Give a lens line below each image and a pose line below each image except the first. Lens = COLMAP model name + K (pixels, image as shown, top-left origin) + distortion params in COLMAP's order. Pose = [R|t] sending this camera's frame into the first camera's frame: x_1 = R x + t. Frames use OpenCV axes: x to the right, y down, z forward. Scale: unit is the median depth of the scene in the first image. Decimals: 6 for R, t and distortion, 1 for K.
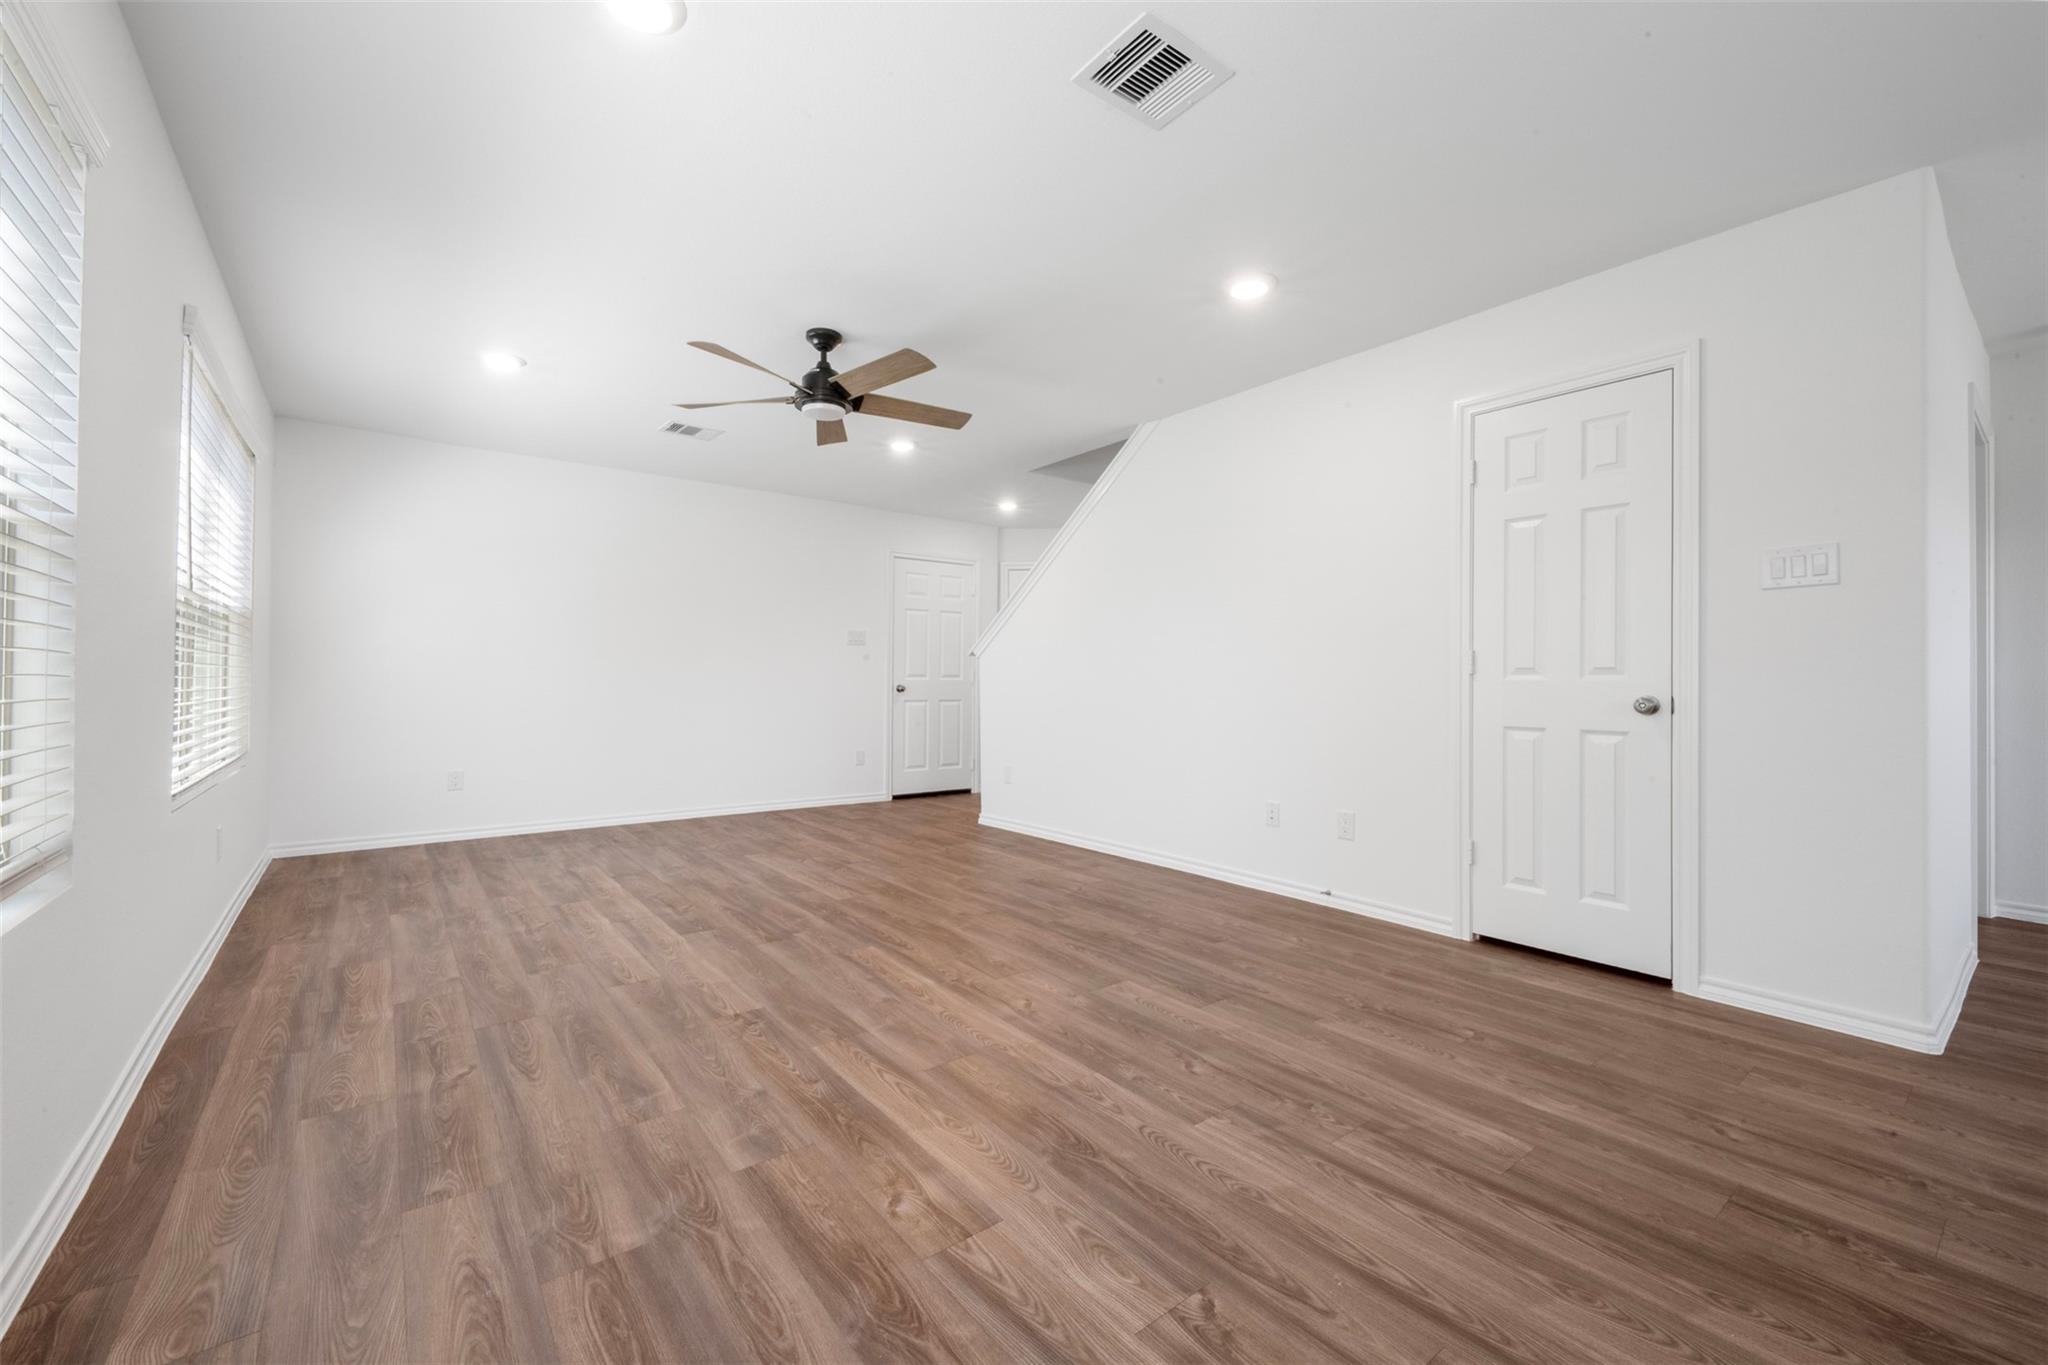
lens RADIAL K [[822.3, 0, 1024.0], [0, 822.3, 682.5], [0, 0, 1]] dist [0.001405, 0.000080]
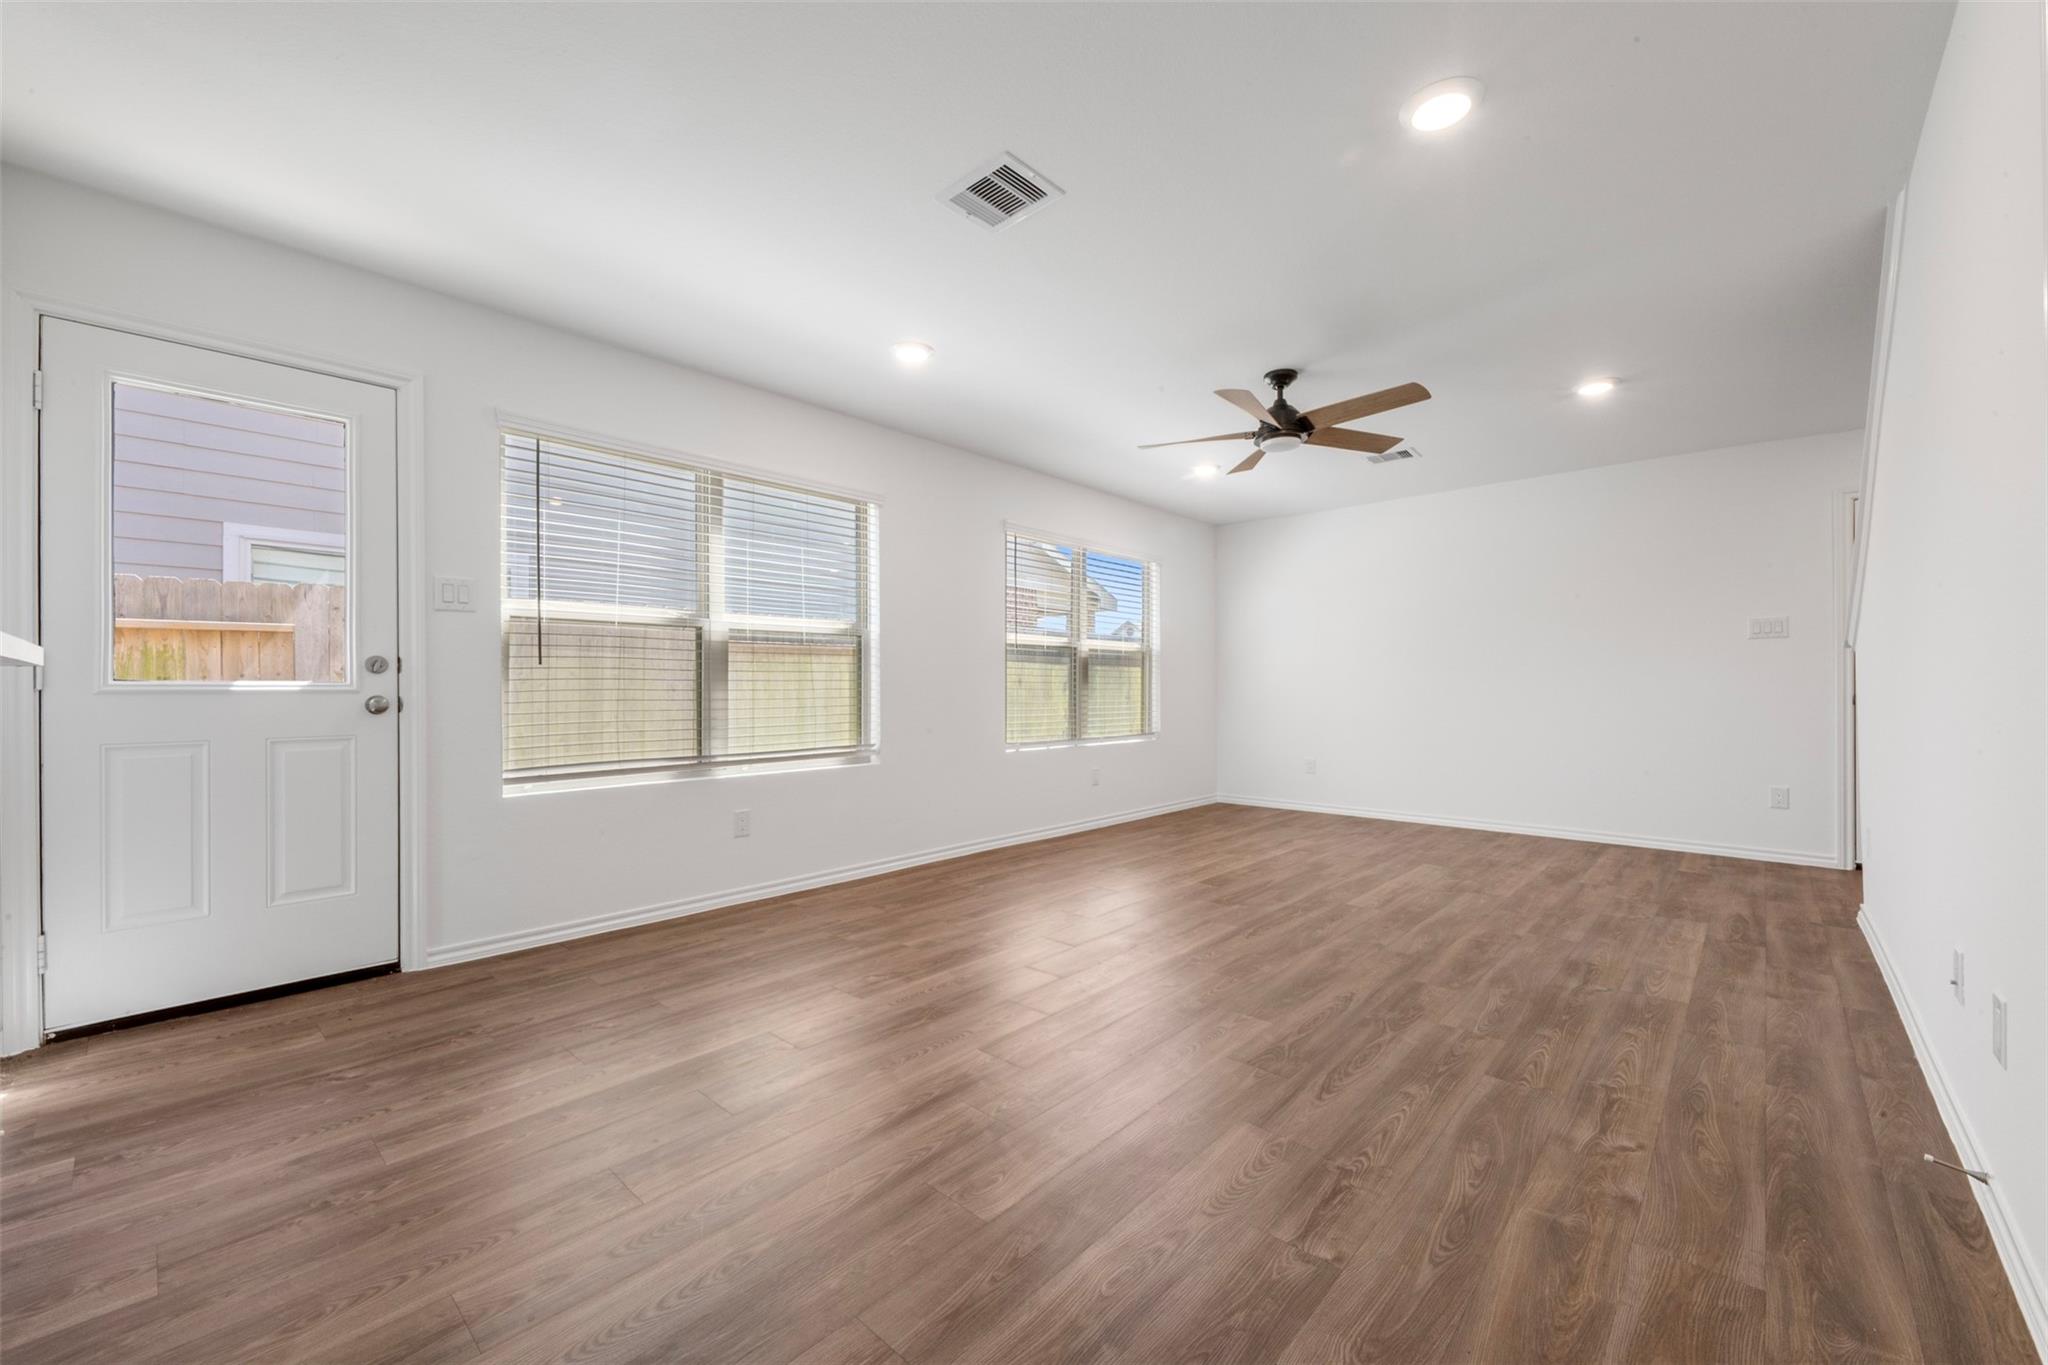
lens RADIAL K [[826.2, 0, 1024.0], [0, 826.2, 682.5], [0, 0, 1]] dist [-0.000715, -0.000078]
pose [[0.173191, -0.006635, -0.984866, 0.865811], [-0.008739, 0.999928, -0.008273, 0.001999], [0.984850, 0.010039, 0.173120, 0.515921]]
